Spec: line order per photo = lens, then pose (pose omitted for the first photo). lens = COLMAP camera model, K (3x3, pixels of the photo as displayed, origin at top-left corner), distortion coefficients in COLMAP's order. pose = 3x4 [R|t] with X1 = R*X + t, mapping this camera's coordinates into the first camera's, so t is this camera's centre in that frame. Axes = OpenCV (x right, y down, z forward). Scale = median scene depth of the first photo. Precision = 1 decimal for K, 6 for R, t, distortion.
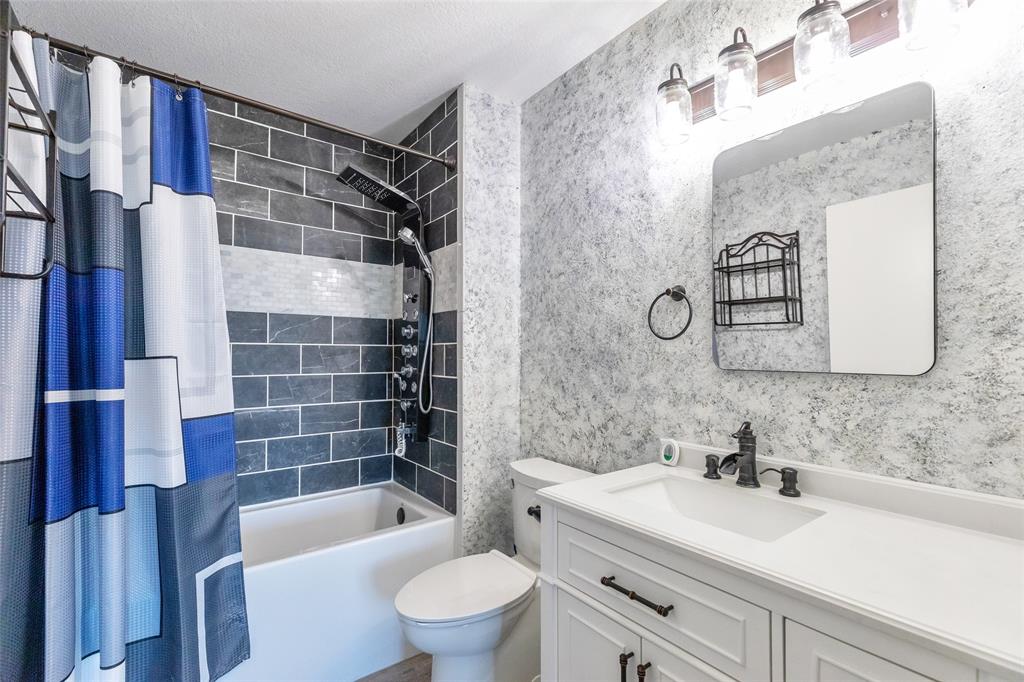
lens RADIAL K [[469.3, 0, 441.2], [0, 469.3, 349.7], [0, 0, 1]] dist [0.001787, -0.001333]
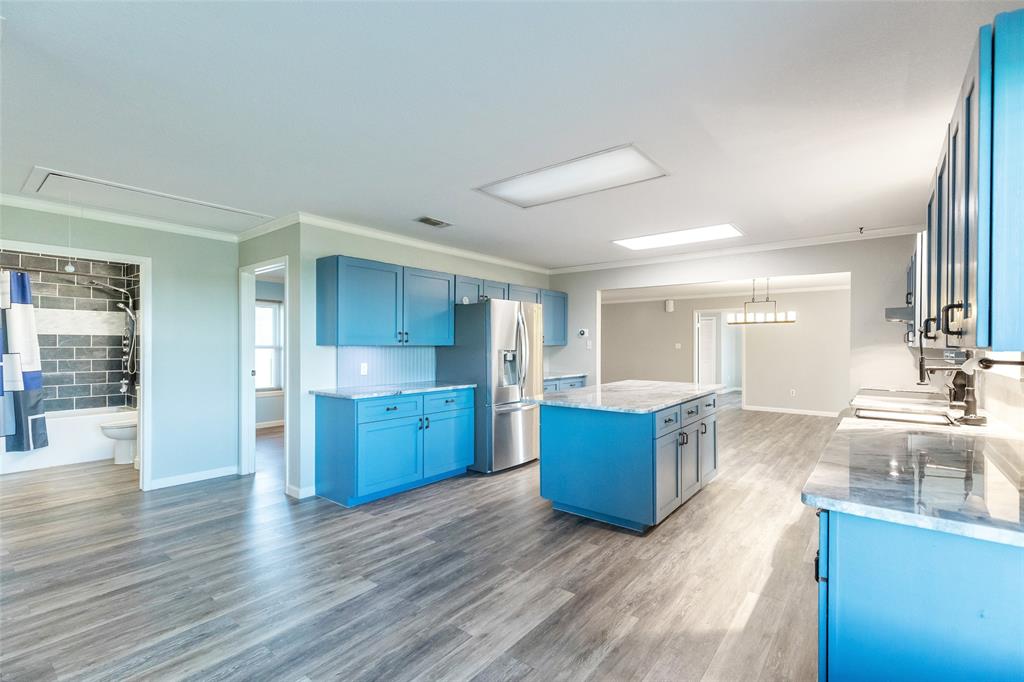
lens RADIAL K [[469.3, 0, 458.8], [0, 469.3, 347.9], [0, 0, 1]] dist [0.001787, -0.001333]
pose [[0.951410, -0.004681, 0.307890, 0.896133], [0.000333, 0.999900, 0.014172, -0.044099], [-0.307925, -0.013381, 0.951316, -2.041392]]
